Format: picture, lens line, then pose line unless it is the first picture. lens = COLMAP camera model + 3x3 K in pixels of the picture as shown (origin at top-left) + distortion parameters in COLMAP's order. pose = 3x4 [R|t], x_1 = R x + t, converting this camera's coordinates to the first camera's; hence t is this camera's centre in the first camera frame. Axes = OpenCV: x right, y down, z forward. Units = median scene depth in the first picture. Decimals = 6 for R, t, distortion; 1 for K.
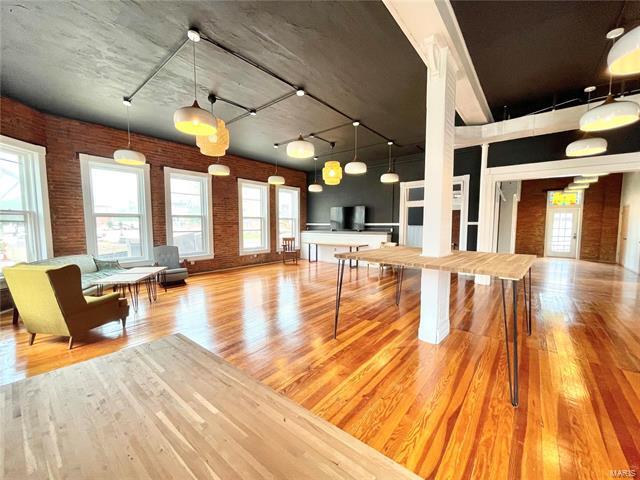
lens RADIAL K [[258.5, 0, 314.7], [0, 258.5, 243.0], [0, 0, 1]] dist [-0.003033, 0.000342]
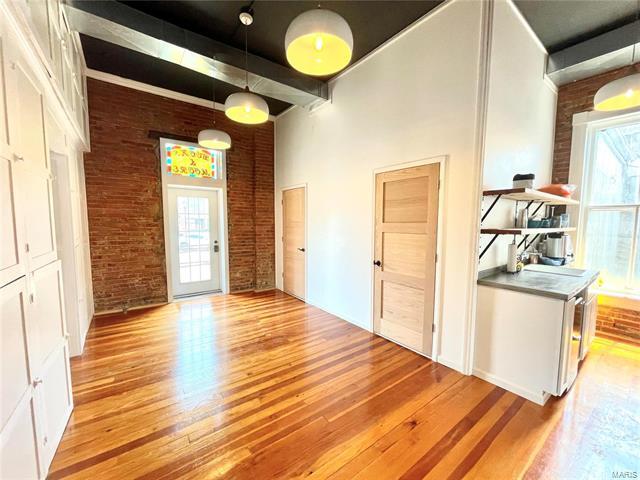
lens RADIAL K [[258.5, 0, 314.7], [0, 258.5, 243.0], [0, 0, 1]] dist [-0.003033, 0.000342]
pose [[0.240566, -0.076082, 0.967646, 0.682943], [0.068539, 0.995766, 0.061253, -0.059060], [-0.968210, 0.051586, 0.244762, 0.822903]]
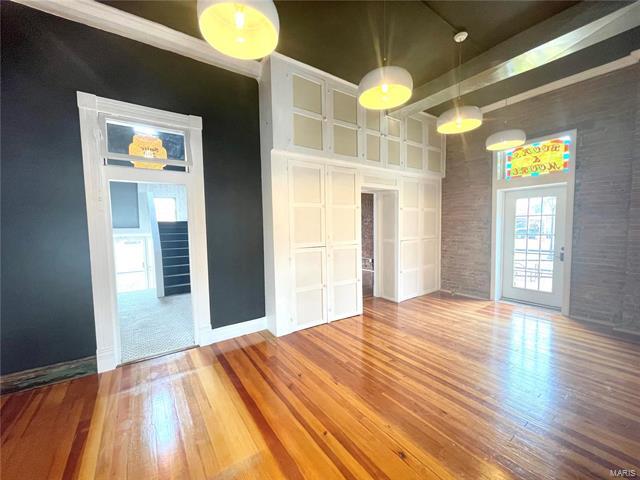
lens RADIAL K [[258.5, 0, 314.7], [0, 258.5, 243.0], [0, 0, 1]] dist [-0.003033, 0.000342]
pose [[0.963340, 0.003265, -0.268265, 0.879891], [-0.005751, 0.999947, -0.008484, -0.044907], [0.268223, 0.009716, 0.963308, 0.609201]]
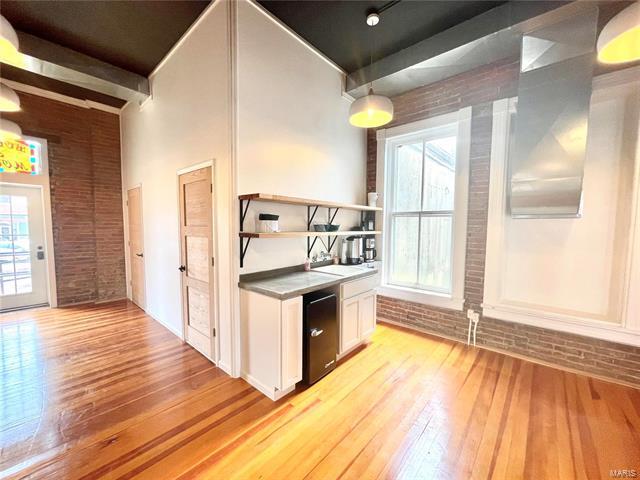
lens RADIAL K [[258.5, 0, 314.7], [0, 258.5, 243.0], [0, 0, 1]] dist [-0.003033, 0.000342]
pose [[0.032678, -0.064093, 0.997409, 0.713812], [0.065399, 0.995940, 0.061856, -0.046246], [-0.997324, 0.063209, 0.036737, 0.635207]]
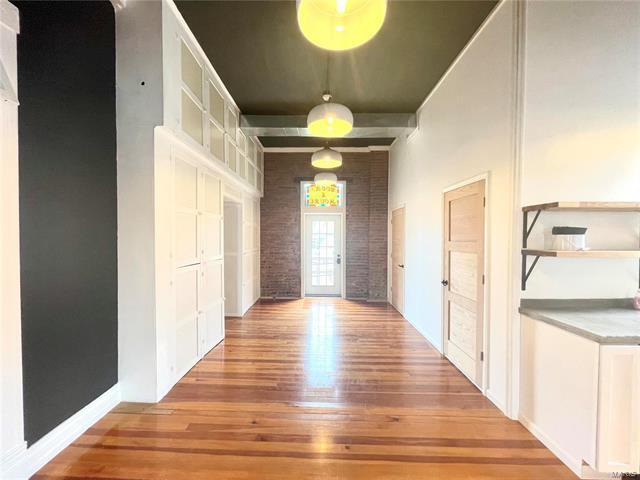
lens RADIAL K [[258.5, 0, 314.7], [0, 258.5, 243.0], [0, 0, 1]] dist [-0.003033, 0.000342]
pose [[0.782402, -0.006194, 0.622743, 0.690303], [0.040846, 0.998308, -0.041389, -0.049339], [-0.621432, 0.057820, 0.781331, 0.657025]]
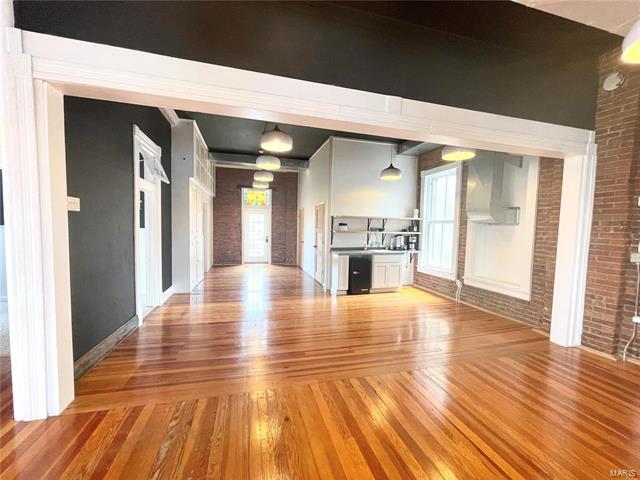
lens RADIAL K [[258.5, 0, 314.7], [0, 258.5, 243.0], [0, 0, 1]] dist [-0.003033, 0.000342]
pose [[0.582416, -0.036609, 0.812066, 0.408753], [0.039325, 0.999085, 0.016836, -0.026474], [-0.811939, 0.022129, 0.583322, 0.366579]]
